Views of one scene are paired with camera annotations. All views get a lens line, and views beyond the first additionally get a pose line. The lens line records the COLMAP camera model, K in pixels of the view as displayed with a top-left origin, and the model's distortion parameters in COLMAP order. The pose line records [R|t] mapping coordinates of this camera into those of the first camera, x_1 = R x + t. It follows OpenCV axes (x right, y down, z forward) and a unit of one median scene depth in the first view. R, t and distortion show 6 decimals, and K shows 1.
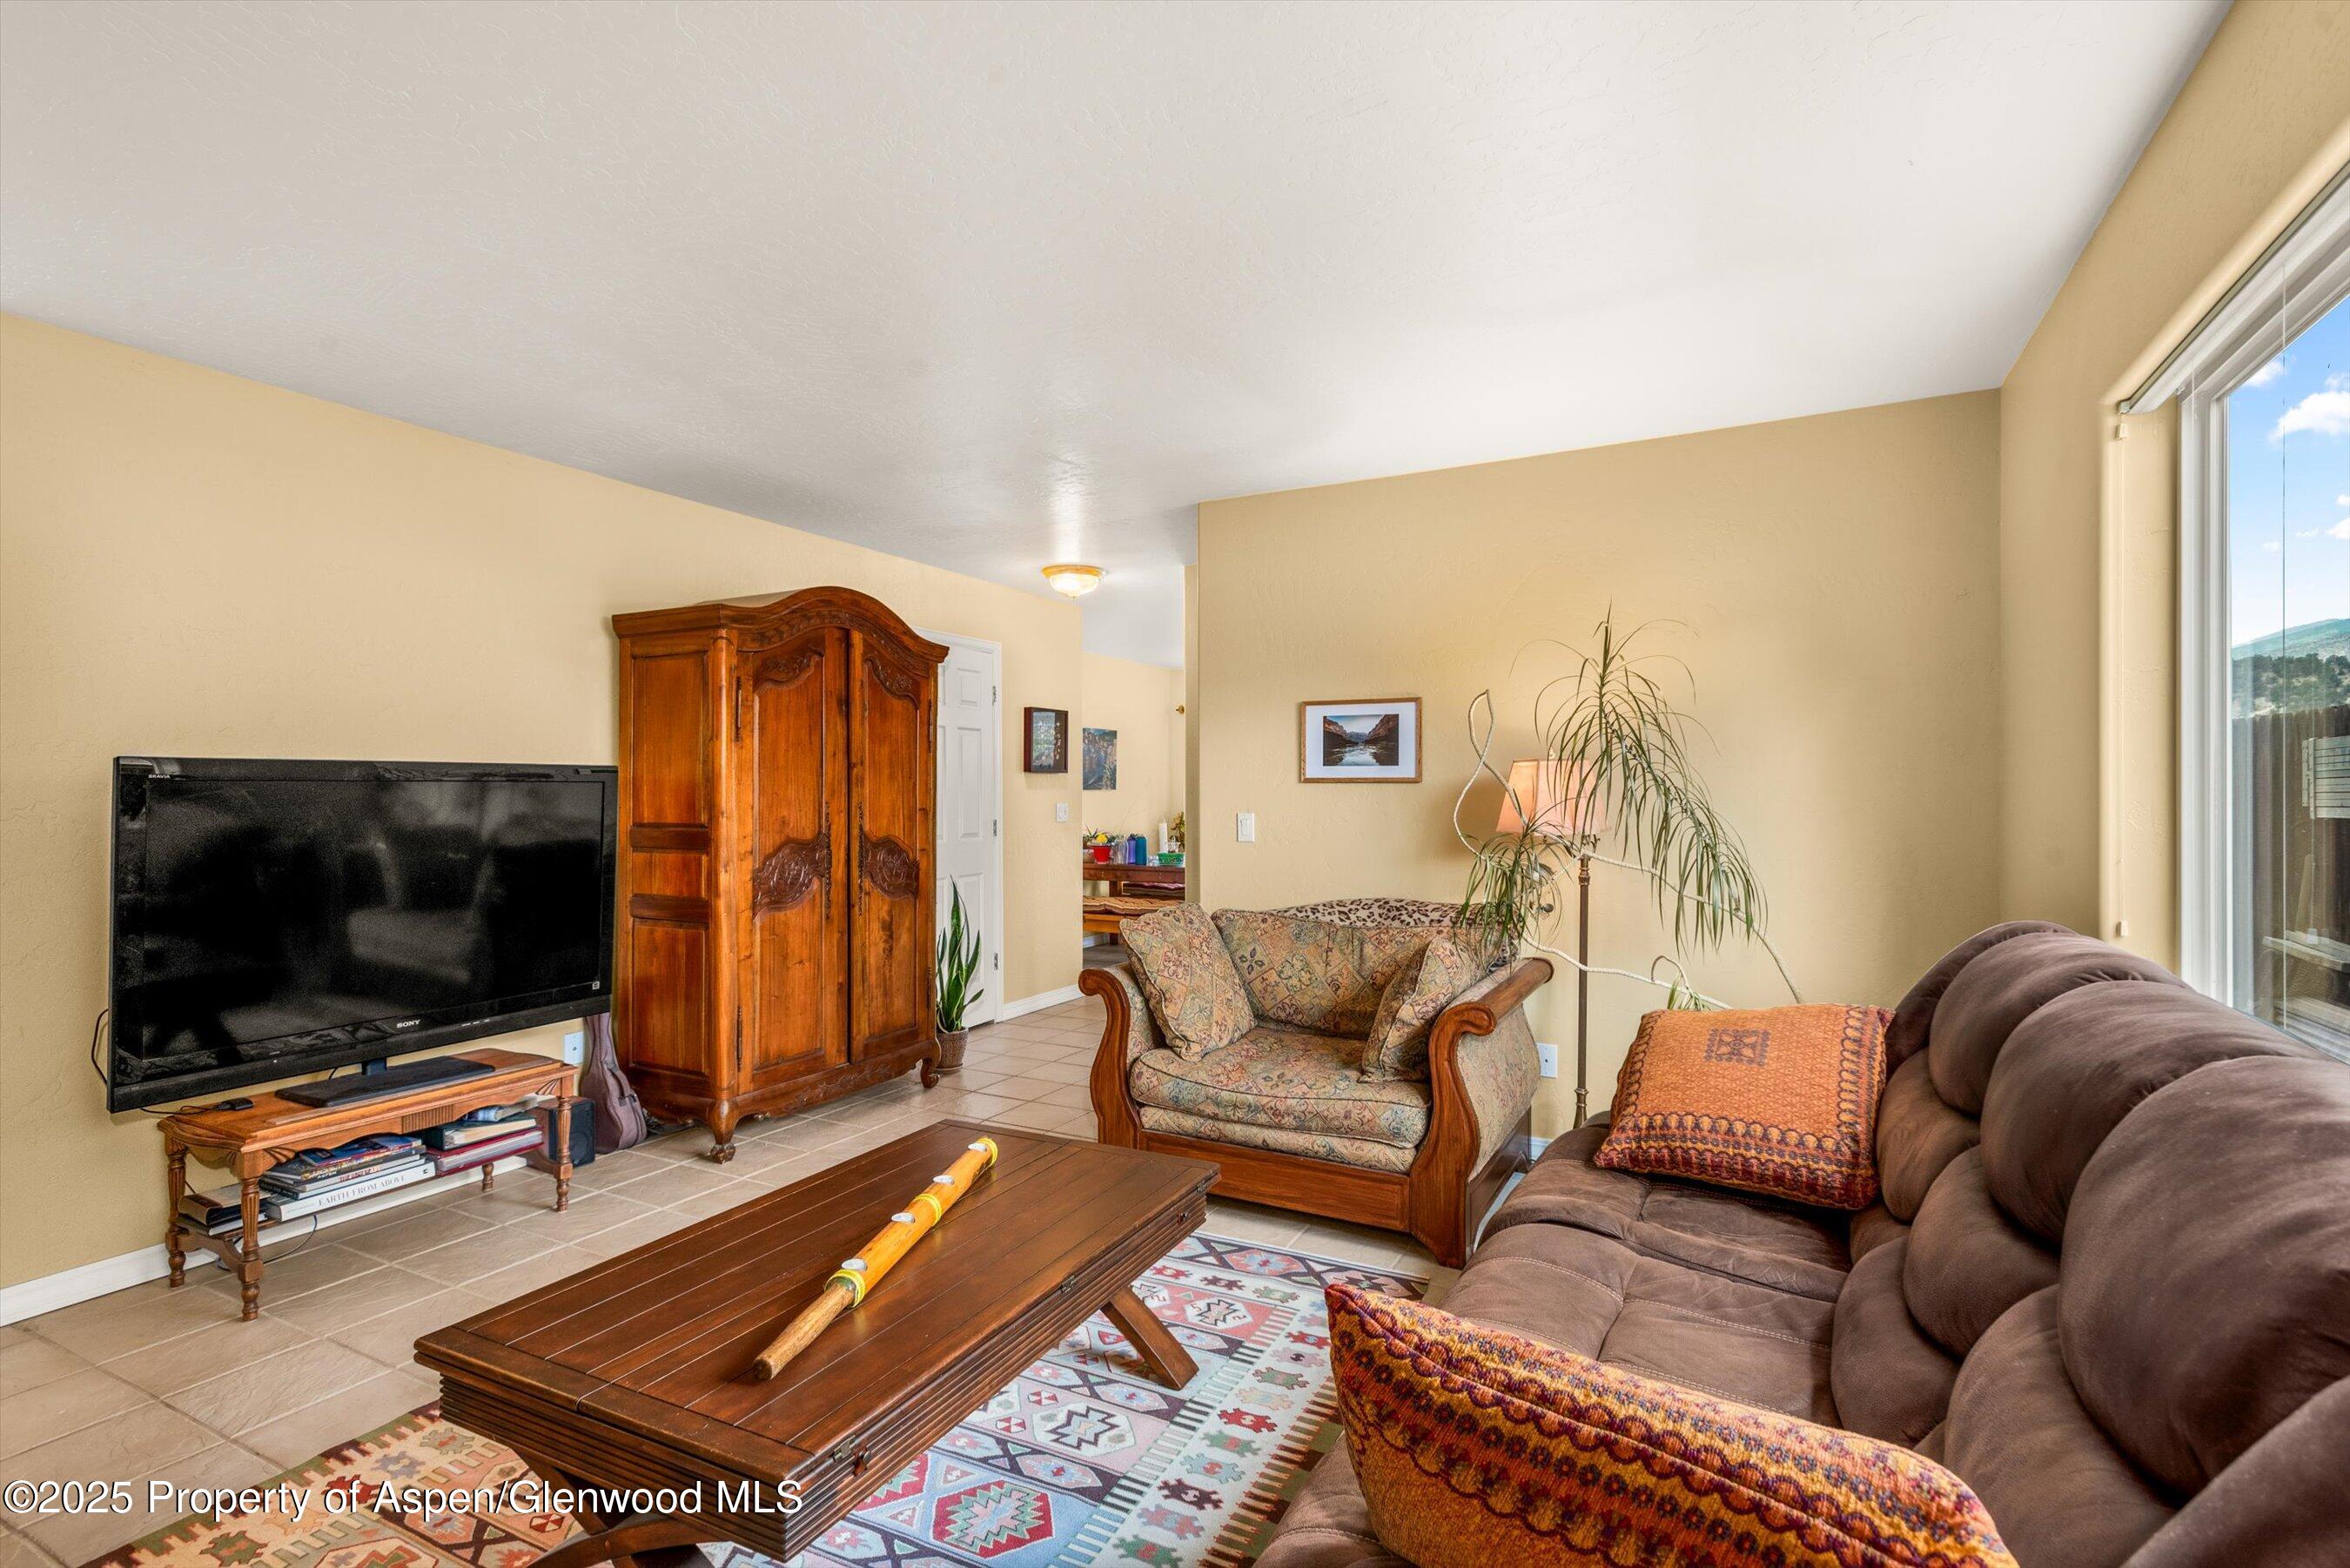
lens RADIAL K [[1100.9, 0, 1157.9], [0, 1100.9, 784.8], [0, 0, 1]] dist [0.009322, -0.003670]
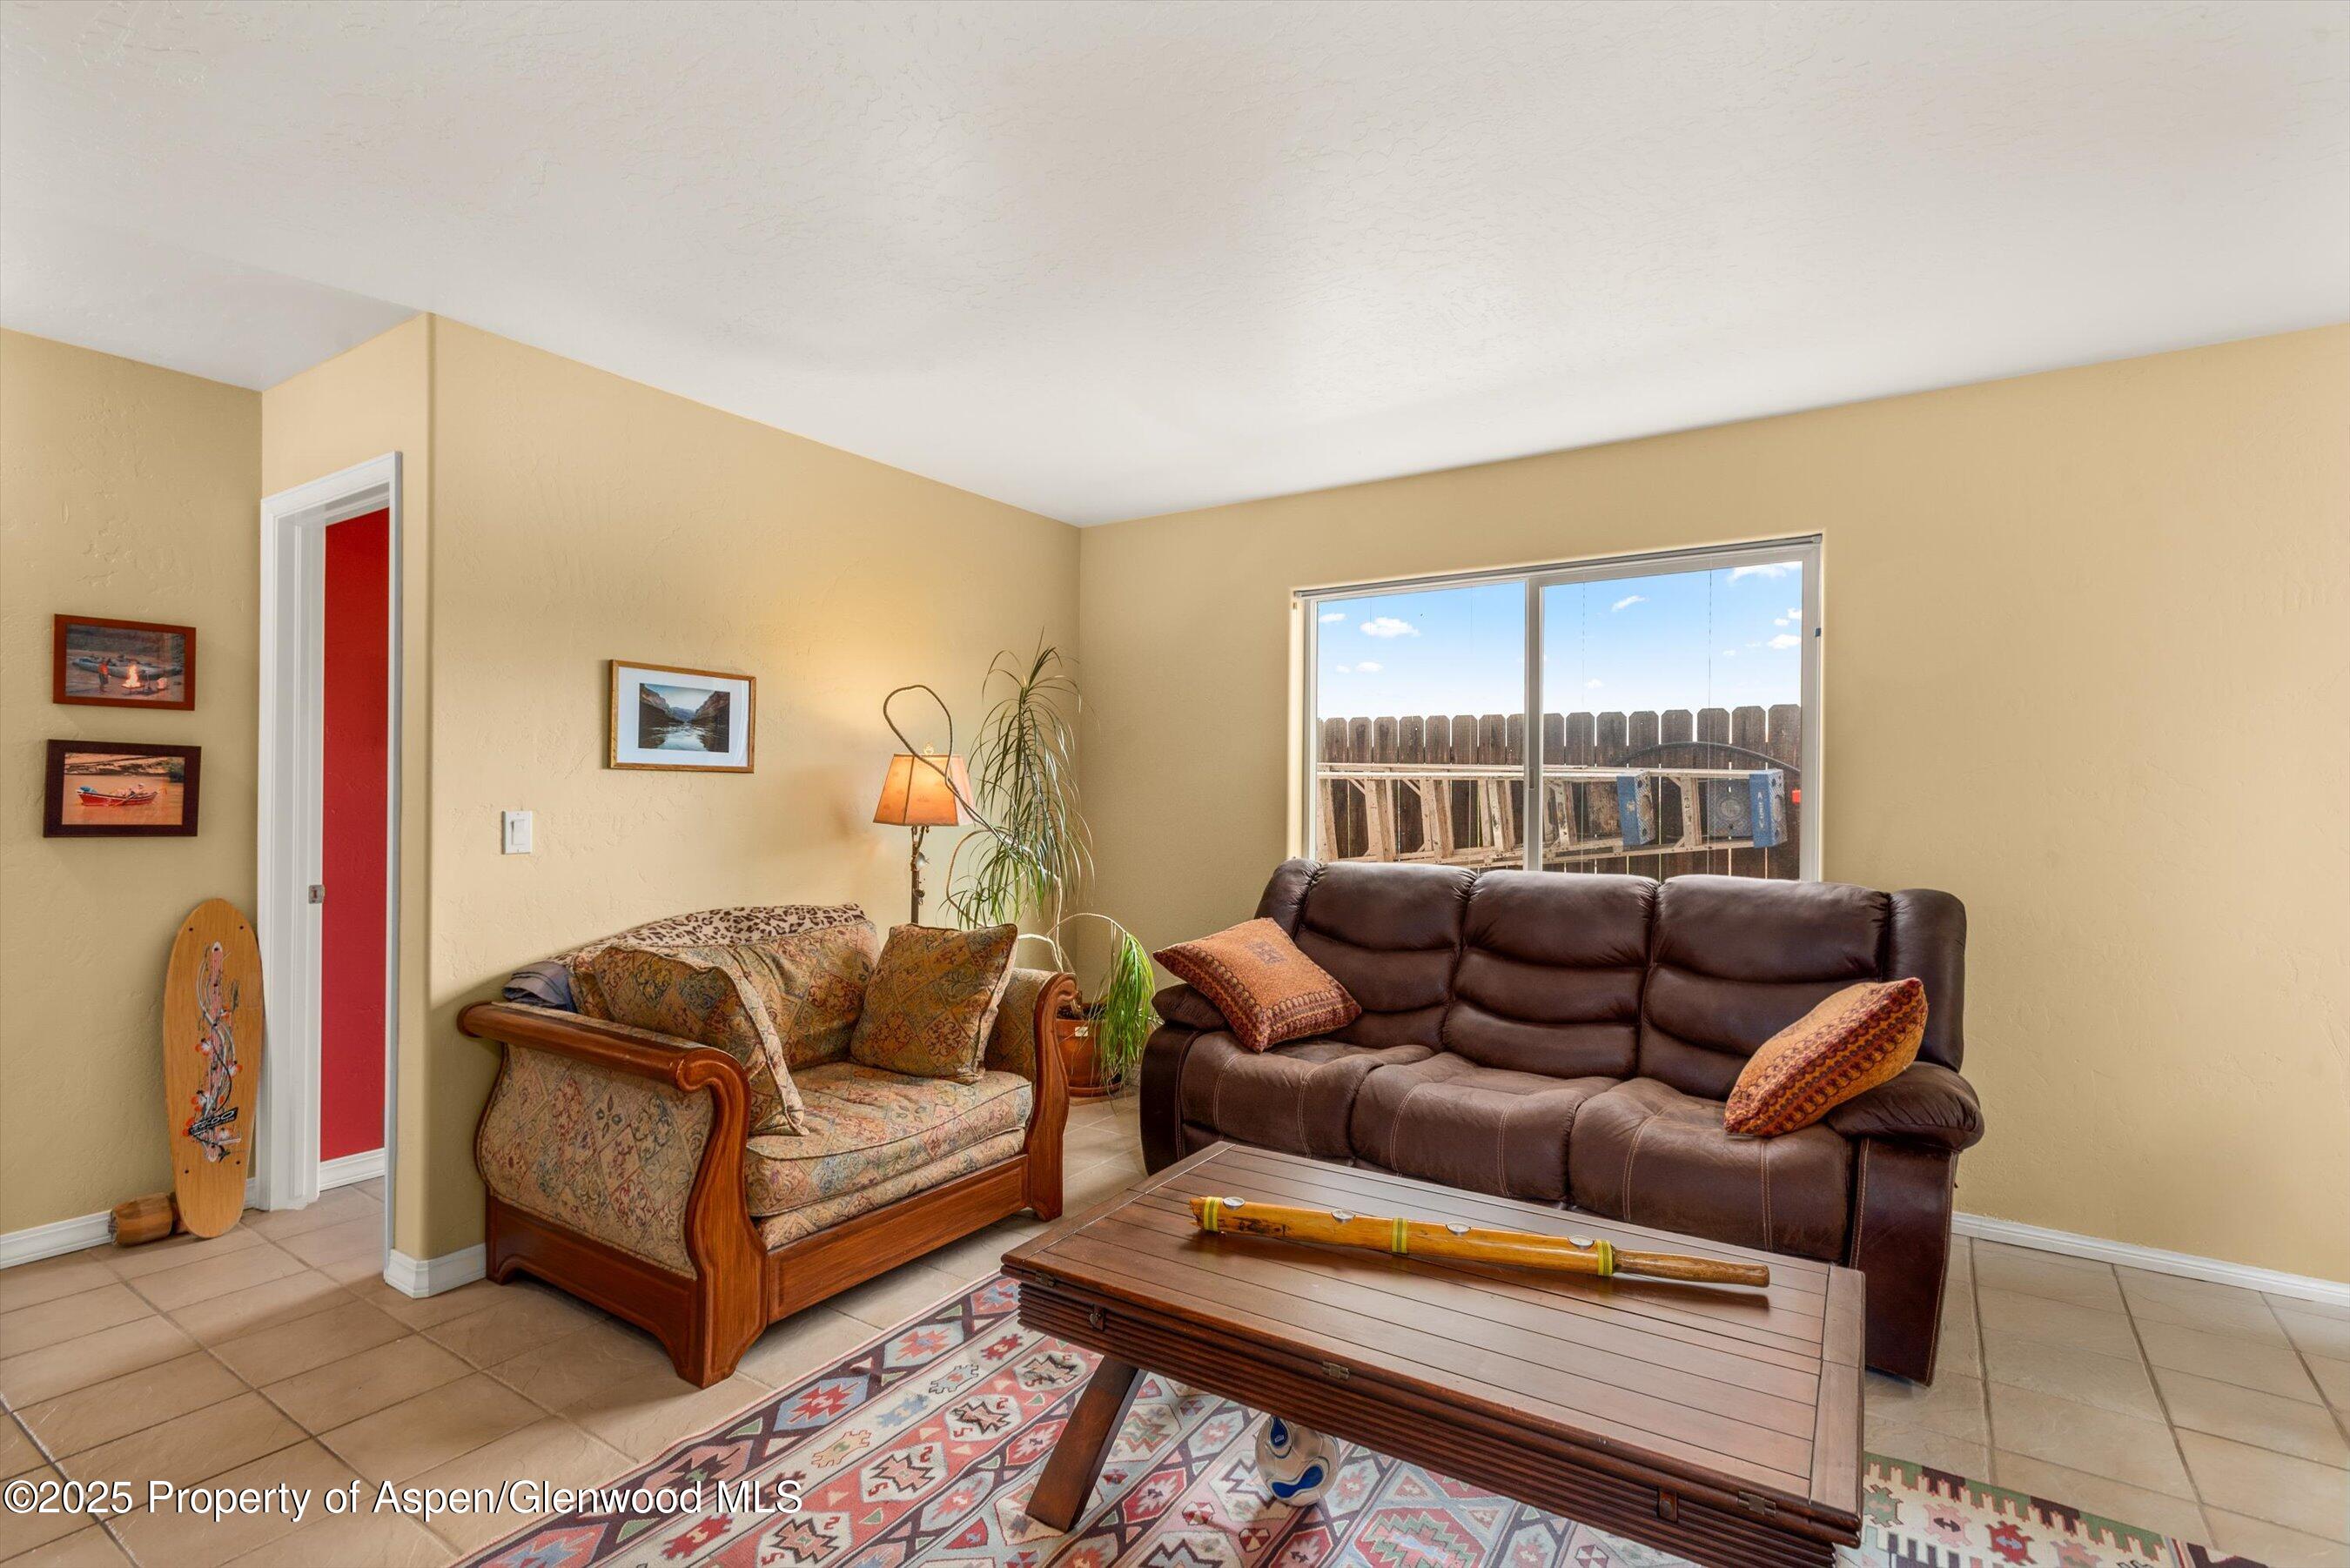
lens RADIAL K [[1100.9, 0, 1160.7], [0, 1100.9, 790.1], [0, 0, 1]] dist [0.009322, -0.003670]
pose [[0.121564, 0.004212, 0.992575, -0.591700], [-0.011188, 0.999933, -0.002873, 0.010670], [-0.992521, -0.010755, 0.121603, 0.565337]]
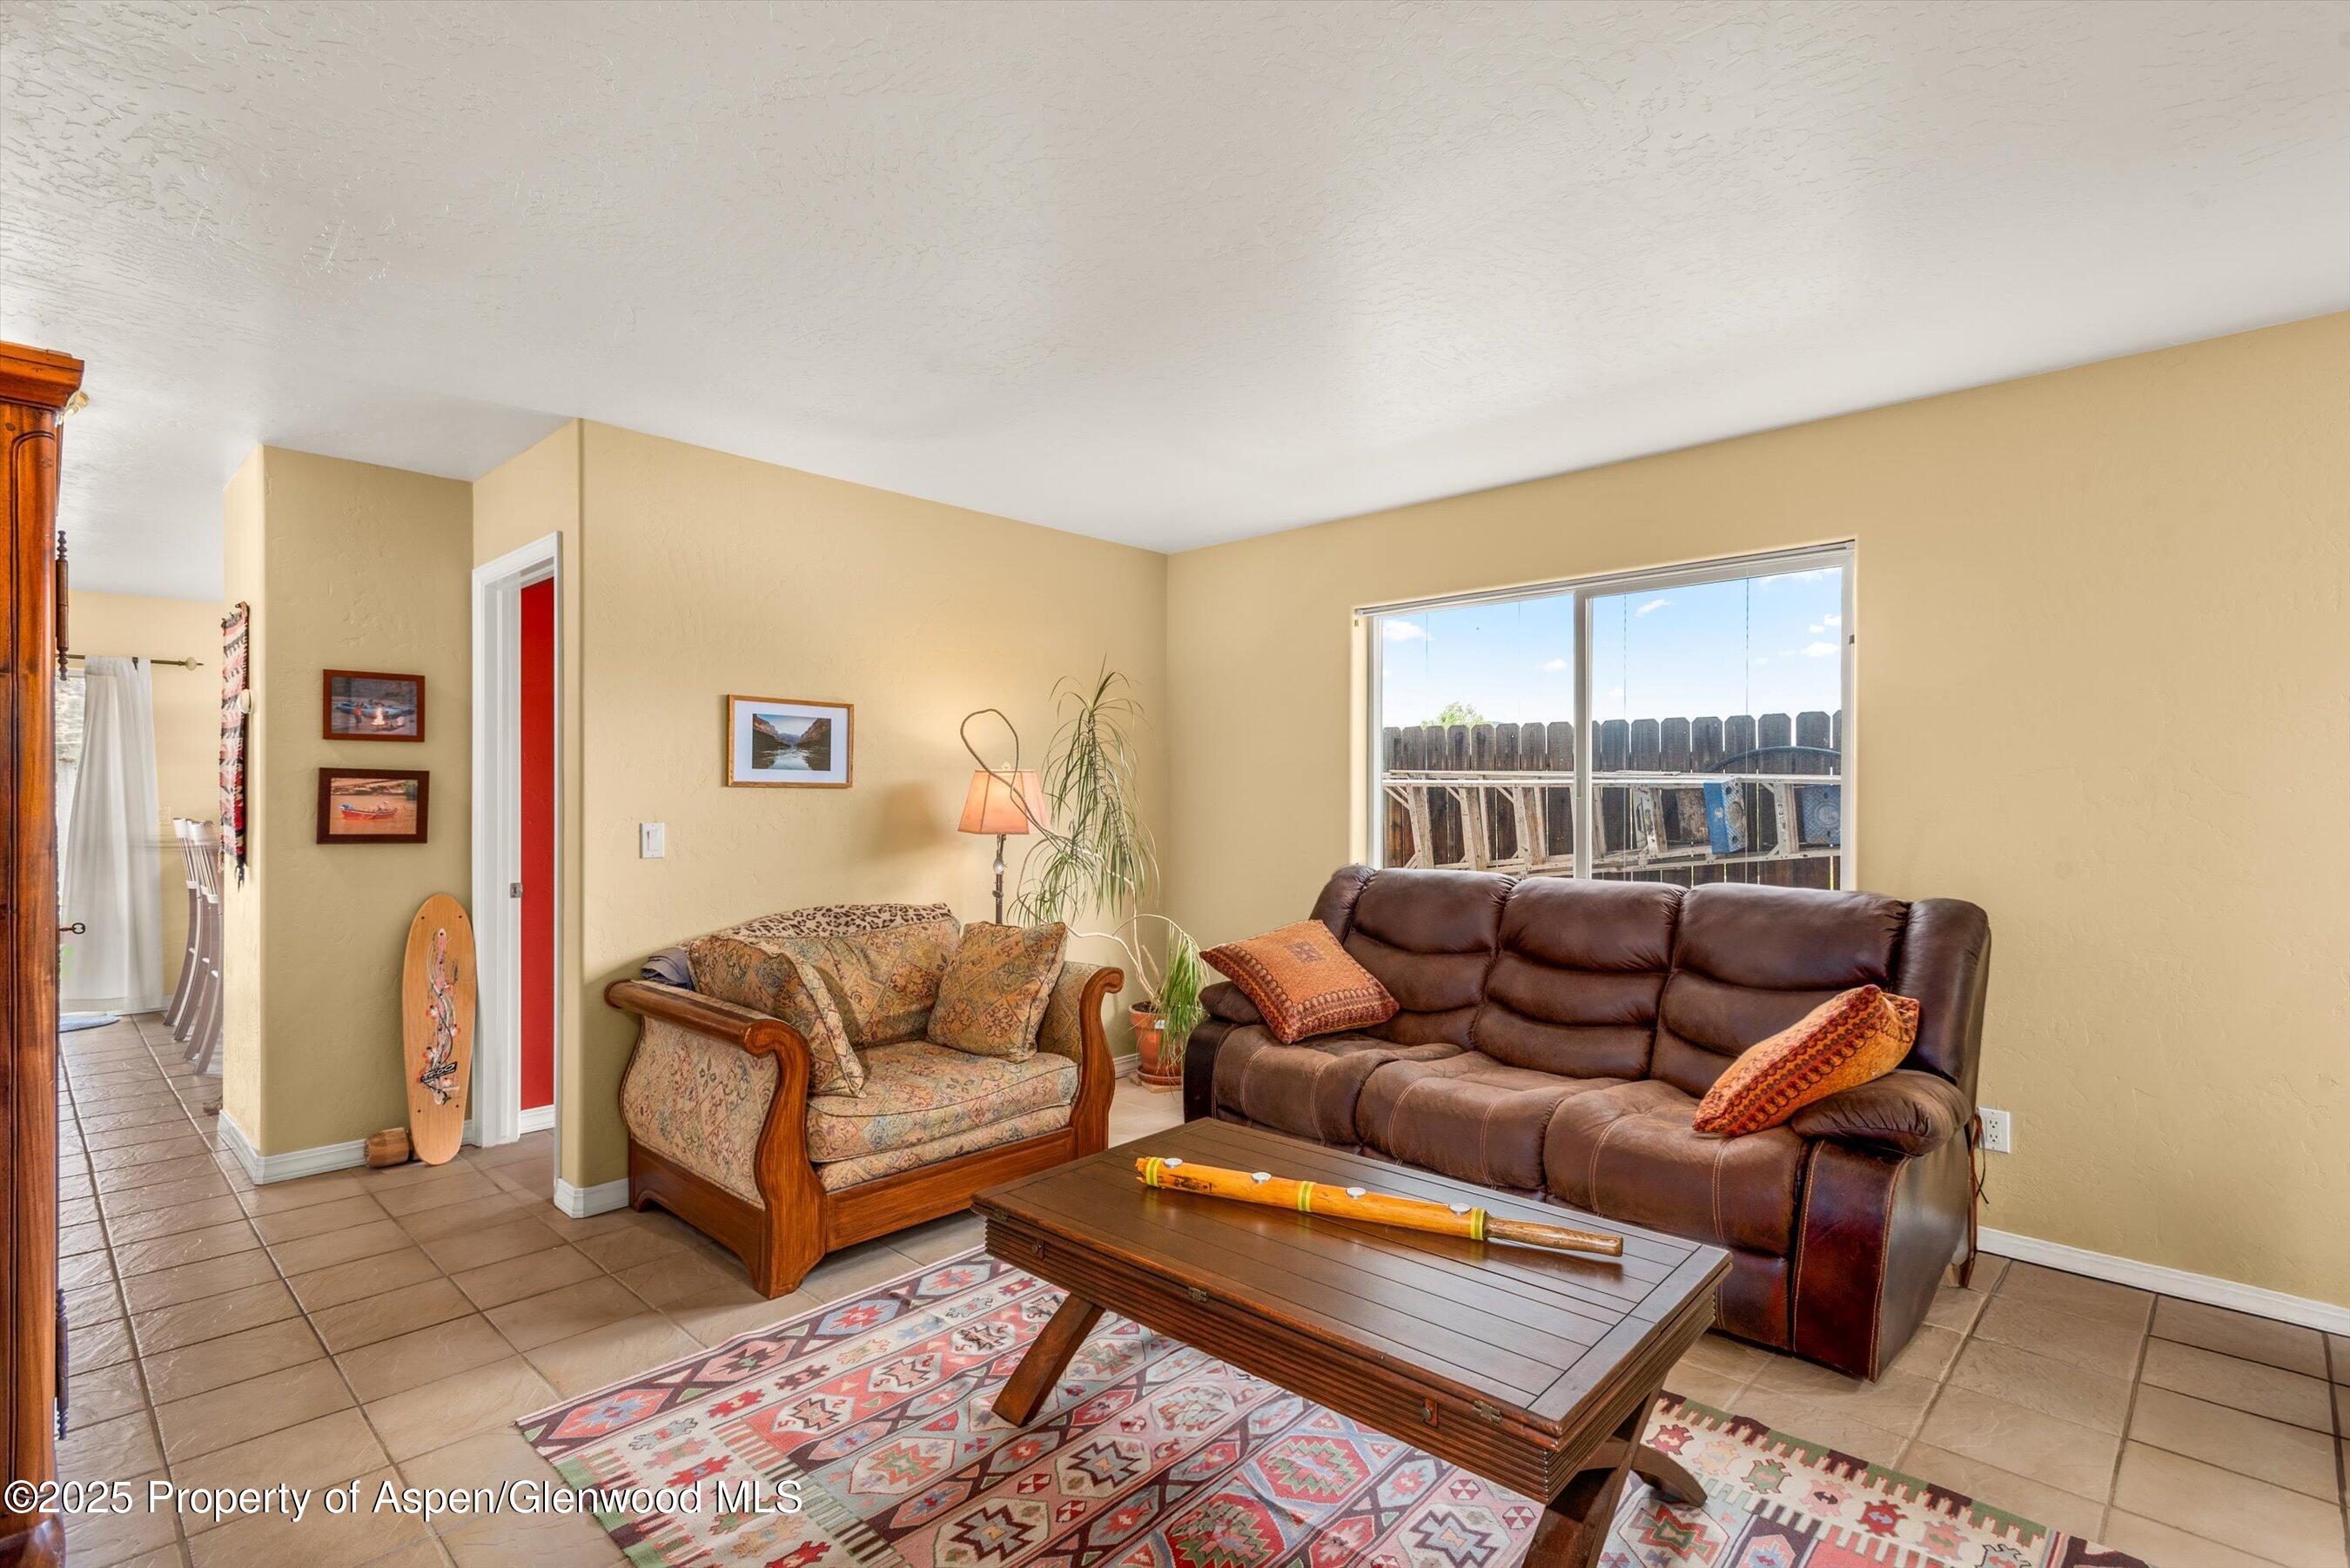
lens RADIAL K [[1100.9, 0, 1154.8], [0, 1100.9, 795.8], [0, 0, 1]] dist [0.009322, -0.003670]
pose [[0.289584, 0.002193, 0.957150, -0.645961], [-0.005114, 0.999987, -0.000744, 0.004218], [-0.957139, -0.004680, 0.289592, 0.436207]]
